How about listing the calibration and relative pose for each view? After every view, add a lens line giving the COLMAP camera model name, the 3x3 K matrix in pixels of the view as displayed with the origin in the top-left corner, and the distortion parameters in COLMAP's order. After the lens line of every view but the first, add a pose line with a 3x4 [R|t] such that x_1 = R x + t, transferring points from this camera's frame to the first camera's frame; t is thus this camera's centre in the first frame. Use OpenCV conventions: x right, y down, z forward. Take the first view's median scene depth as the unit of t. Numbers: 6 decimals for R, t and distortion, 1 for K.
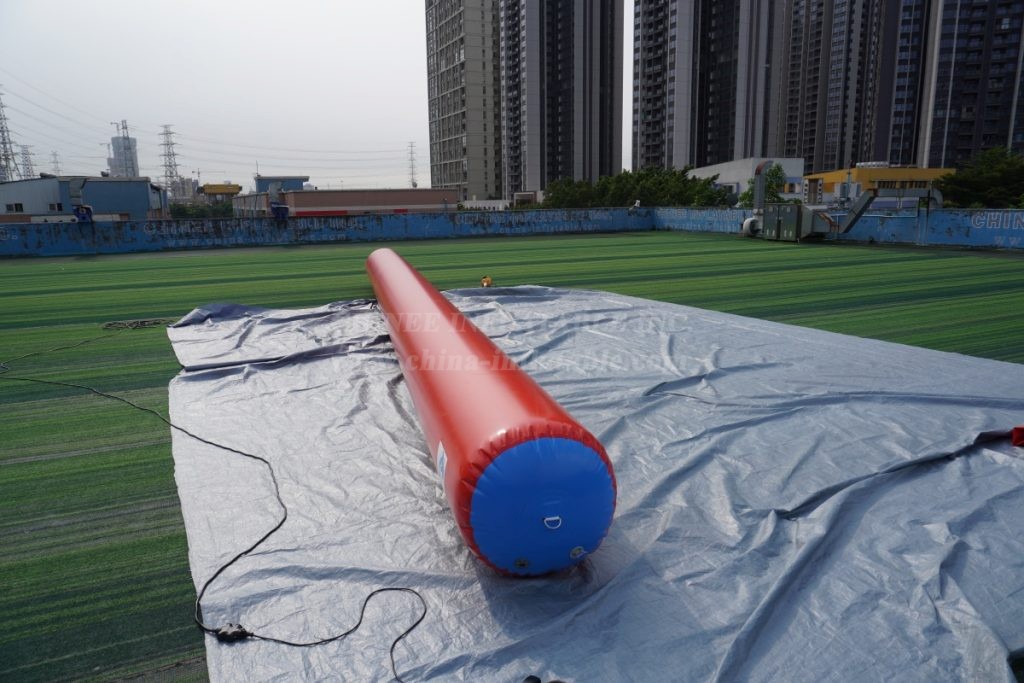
lens RADIAL K [[658.9, 0, 505.0], [0, 658.9, 337.3], [0, 0, 1]] dist [-0.049231, 0.019255]
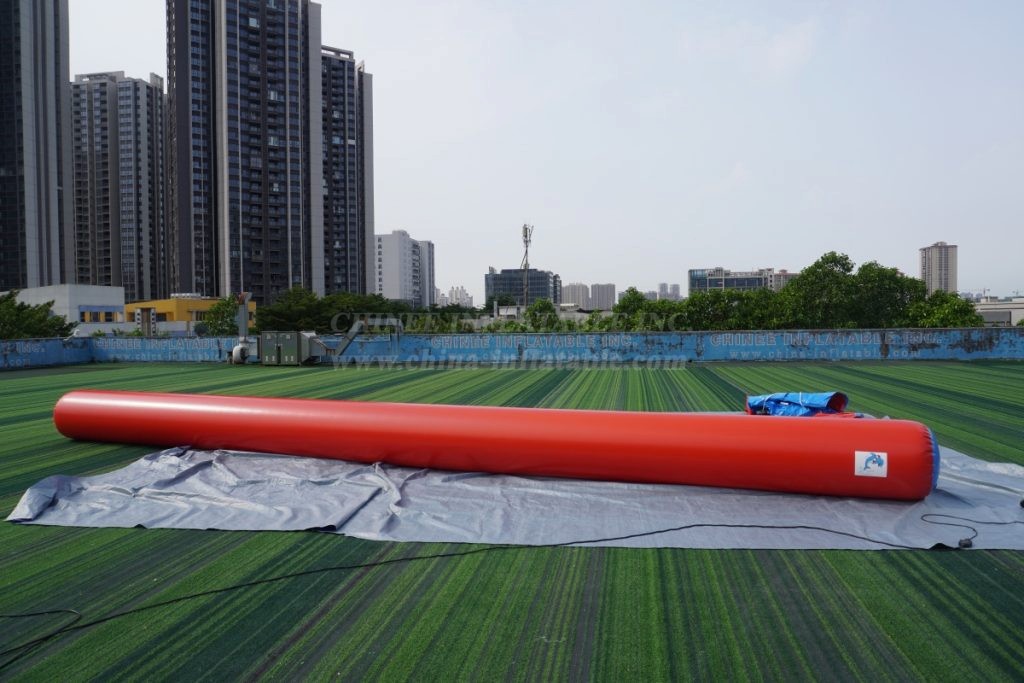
lens RADIAL K [[658.9, 0, 513.8], [0, 658.9, 344.7], [0, 0, 1]] dist [-0.049231, 0.019255]
pose [[0.550567, -0.015825, 0.834641, -0.192292], [0.168601, 0.981324, -0.092611, -0.011483], [-0.817588, 0.191710, 0.542953, 0.063341]]
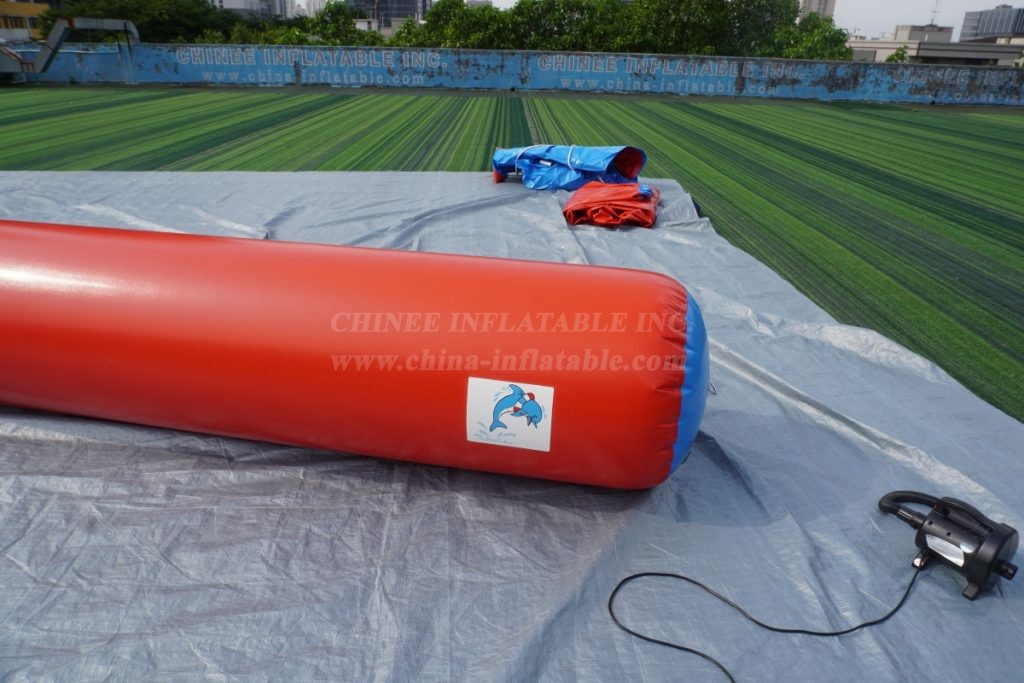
lens RADIAL K [[658.9, 0, 508.3], [0, 658.9, 338.4], [0, 0, 1]] dist [-0.049231, 0.019255]
pose [[0.392959, -0.350309, 0.850216, -0.050263], [0.150307, 0.936628, 0.316443, -0.005614], [-0.907188, 0.003444, 0.420710, 0.060979]]
